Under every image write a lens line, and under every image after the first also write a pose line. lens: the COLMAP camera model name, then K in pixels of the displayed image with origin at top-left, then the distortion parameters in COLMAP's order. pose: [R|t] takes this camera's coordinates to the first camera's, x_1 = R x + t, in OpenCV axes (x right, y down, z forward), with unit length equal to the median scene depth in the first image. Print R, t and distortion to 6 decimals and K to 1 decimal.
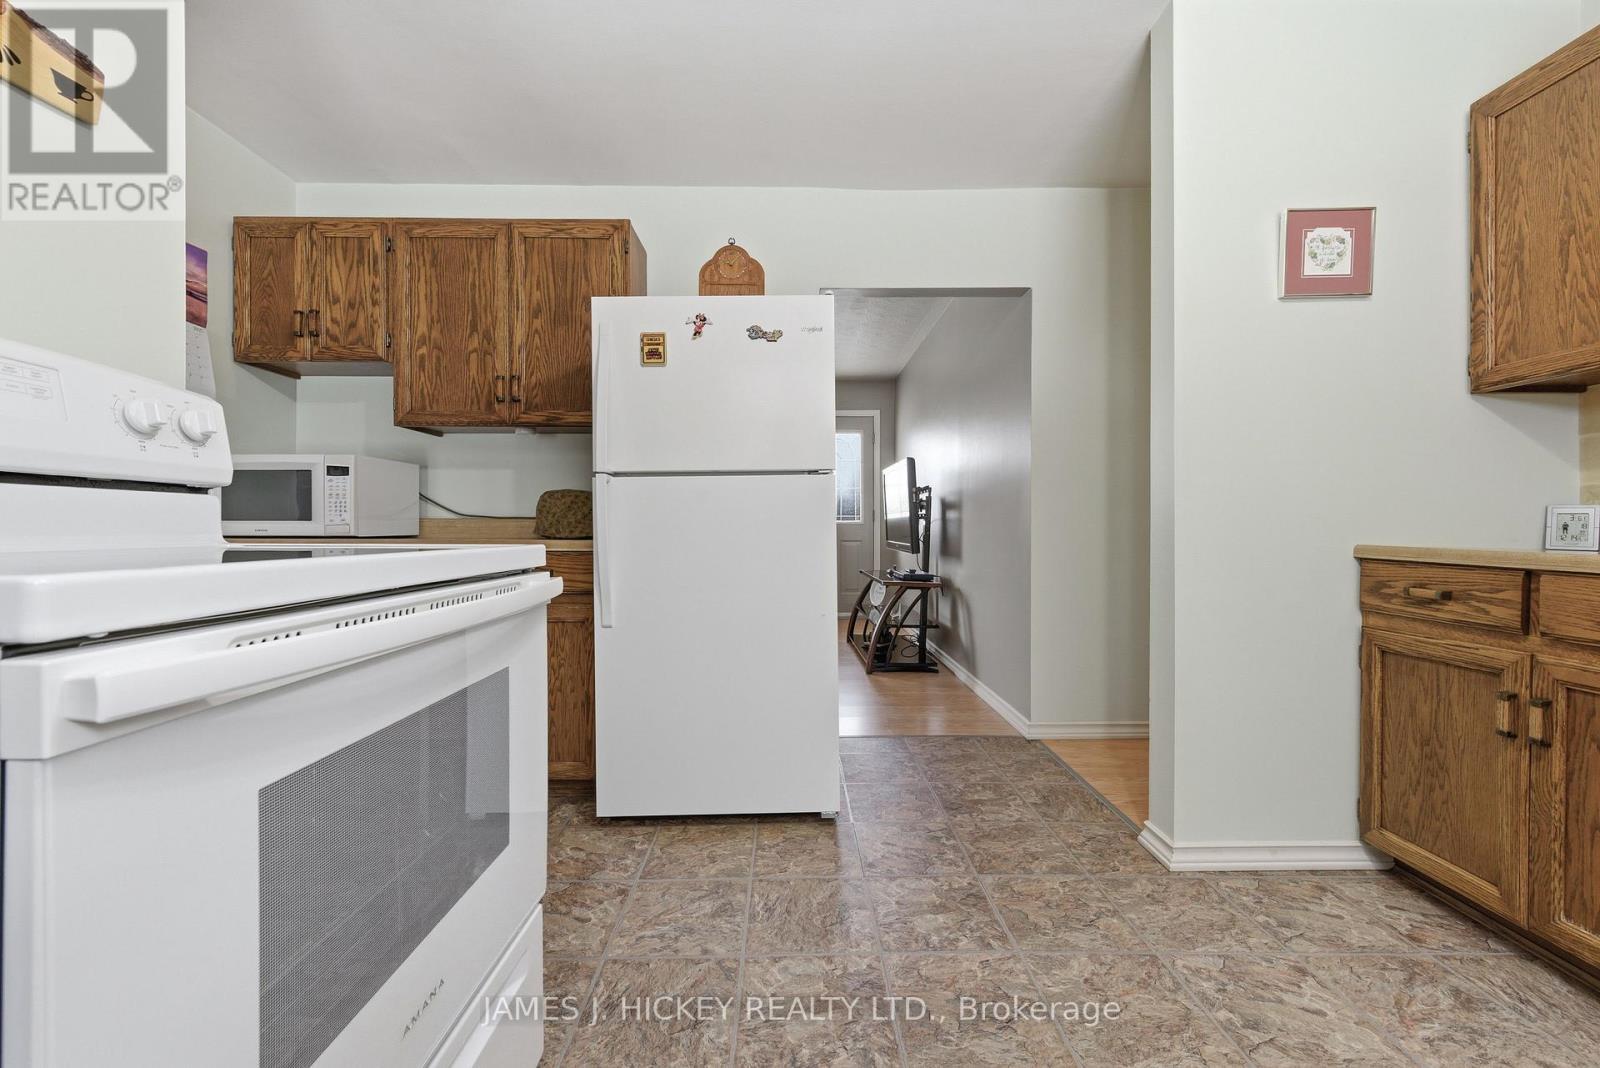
lens RADIAL K [[630.6, 0, 802.0], [0, 630.6, 528.2], [0, 0, 1]] dist [0.000174, -0.000033]
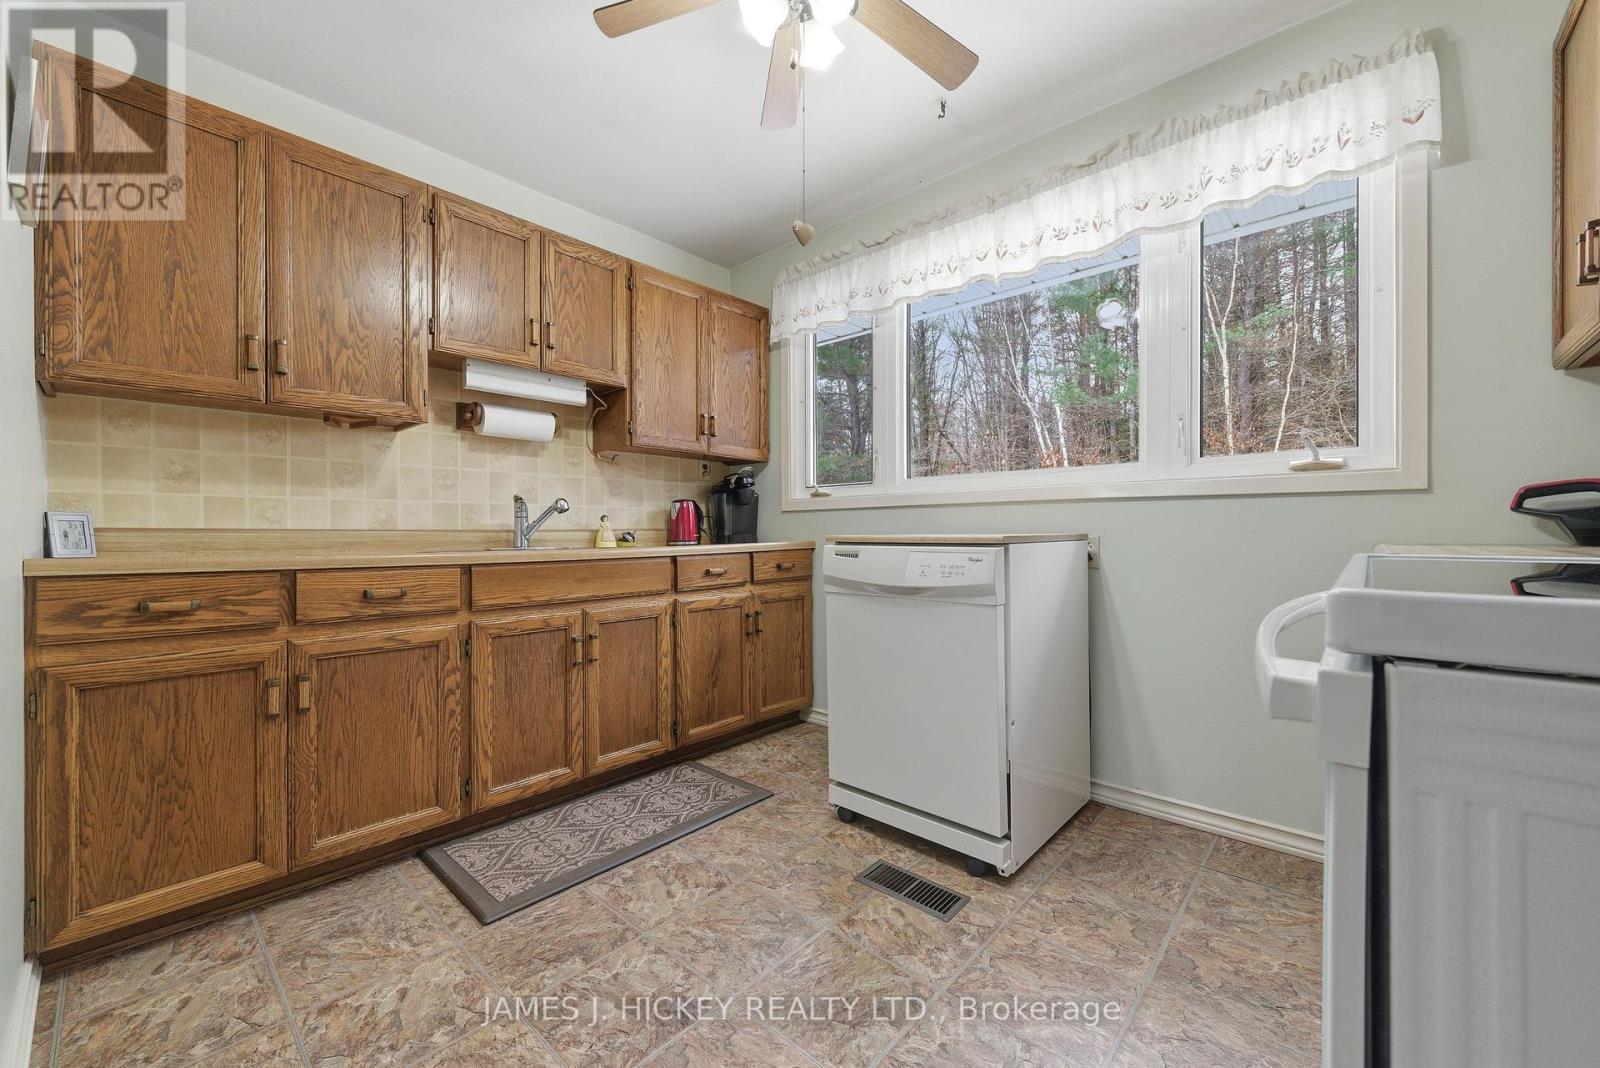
lens RADIAL K [[620.8, 0, 800.0], [0, 620.8, 534.0], [0, 0, 1]] dist [-0.000049, 0.000049]
pose [[-0.725319, -0.000114, 0.688413, -0.308879], [0.002665, 0.999992, 0.002974, -0.003050], [-0.688408, 0.003992, -0.725313, 1.038043]]
